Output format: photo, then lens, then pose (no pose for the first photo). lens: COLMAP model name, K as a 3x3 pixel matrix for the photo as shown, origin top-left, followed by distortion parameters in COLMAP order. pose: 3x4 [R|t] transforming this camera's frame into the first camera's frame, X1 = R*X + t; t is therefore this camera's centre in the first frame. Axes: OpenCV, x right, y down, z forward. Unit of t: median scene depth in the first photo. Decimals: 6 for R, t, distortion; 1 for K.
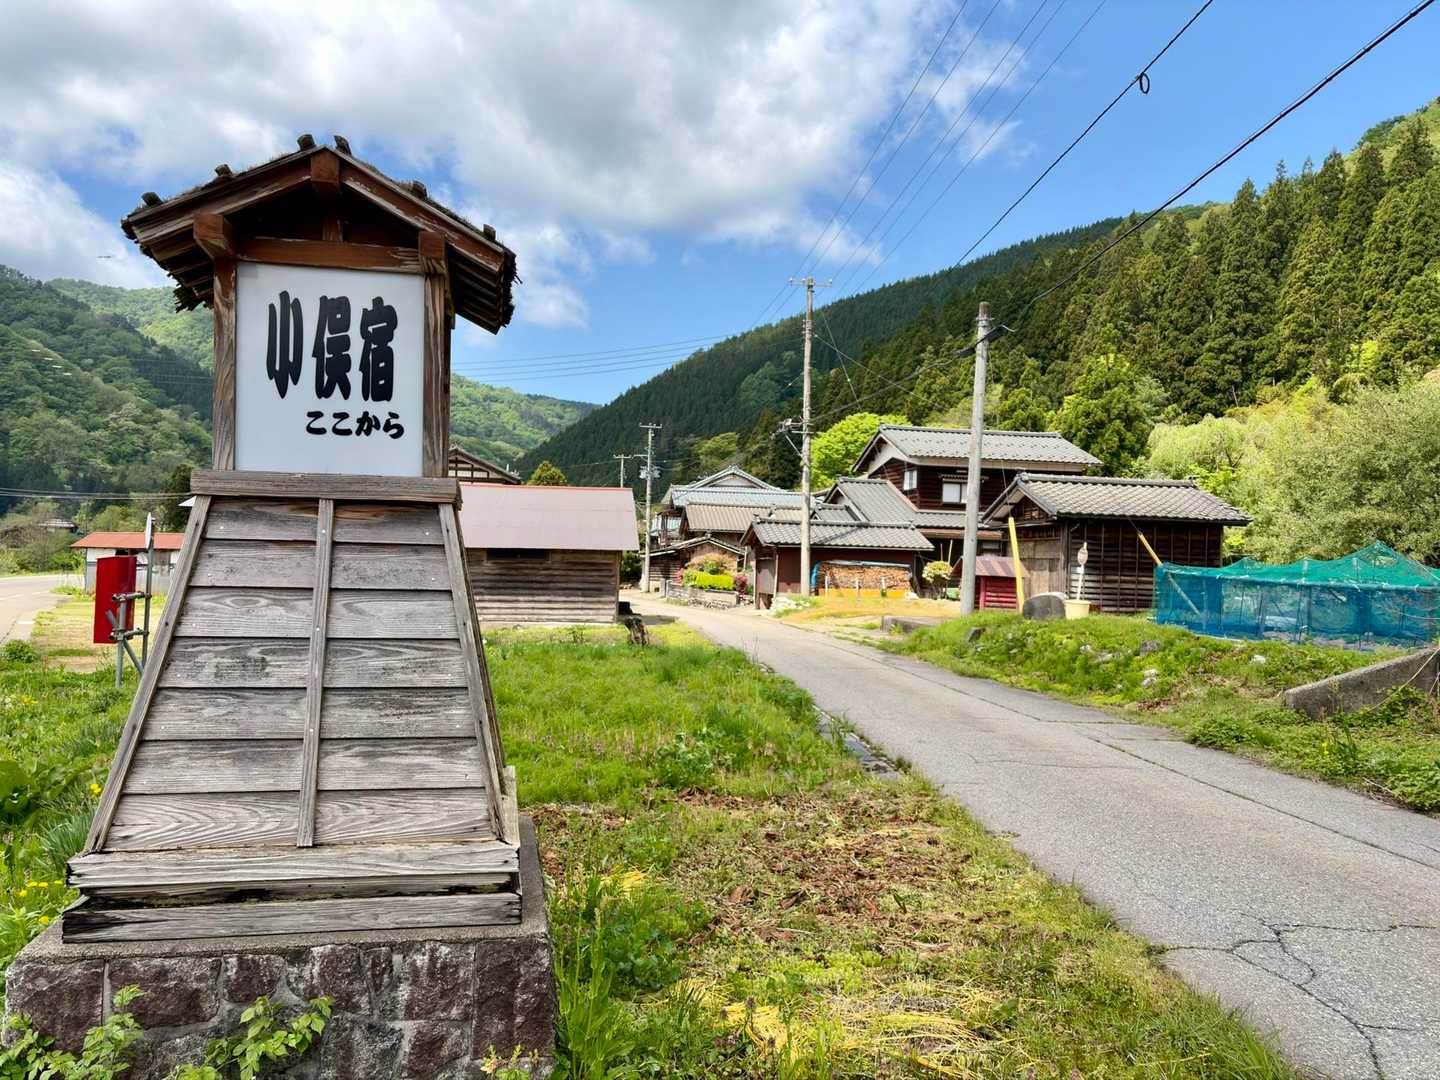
lens RADIAL K [[1098.4, 0, 720.0], [0, 1098.4, 540.0], [0, 0, 1]] dist [0.086022, -0.001836]
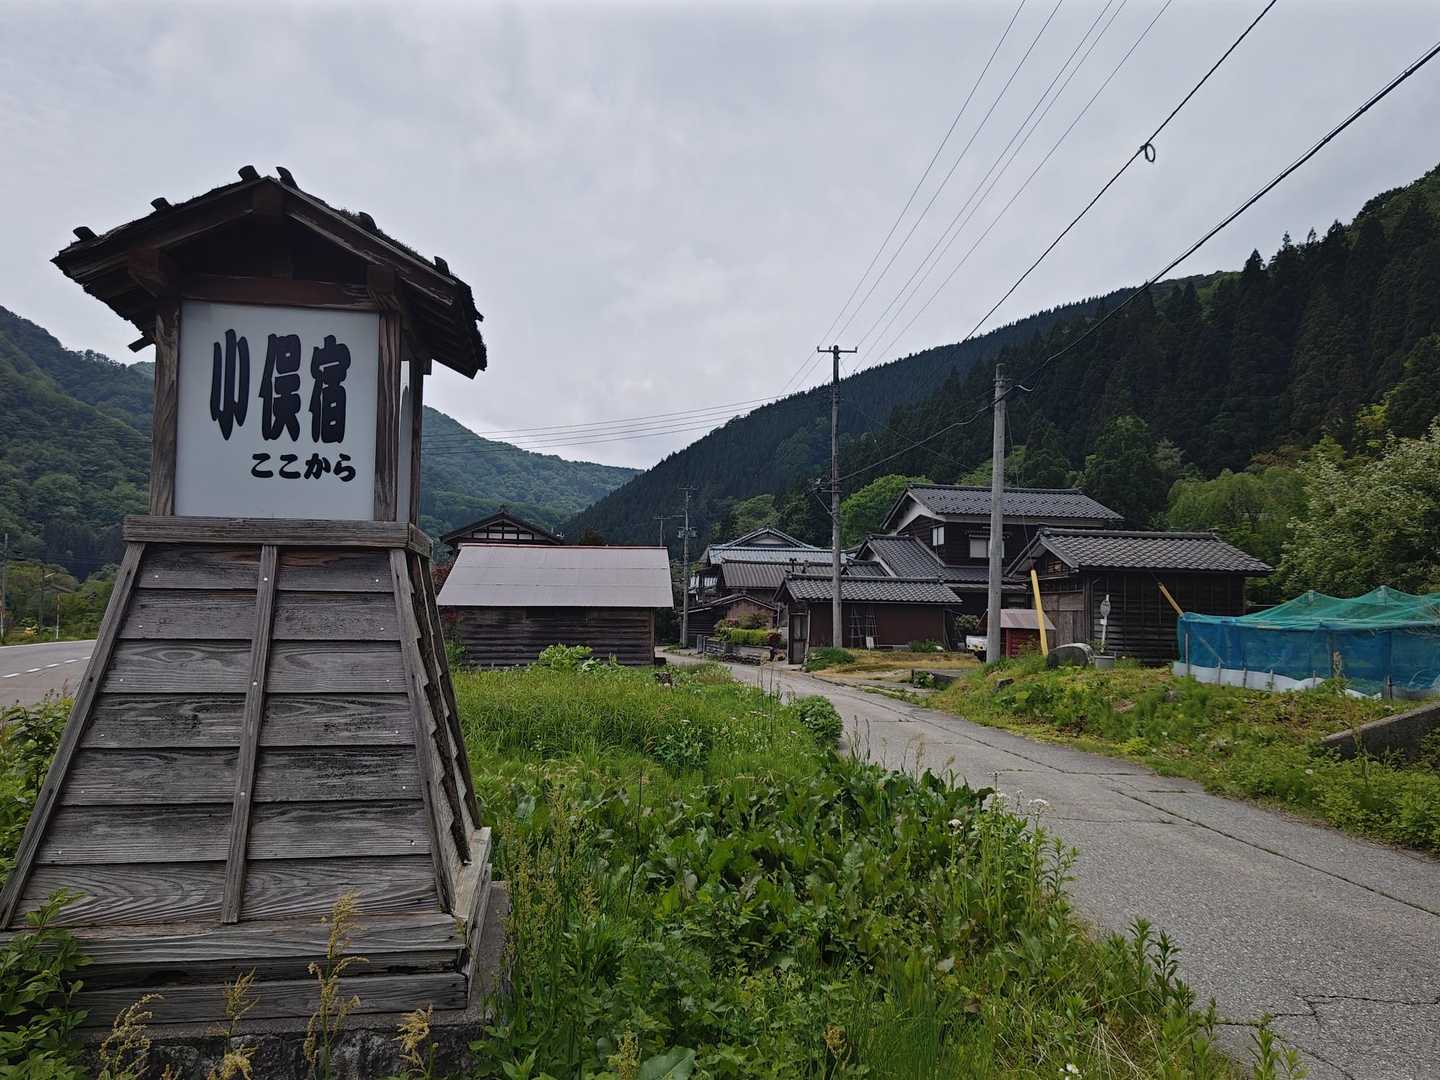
lens RADIAL K [[1049.7, 0, 720.0], [0, 1049.7, 540.0], [0, 0, 1]] dist [0.067486, -0.005365]
pose [[0.999344, -0.012209, -0.034082, 0.058637], [0.010345, 0.998468, -0.054359, 0.011635], [0.034693, 0.053971, 0.997940, 0.108299]]
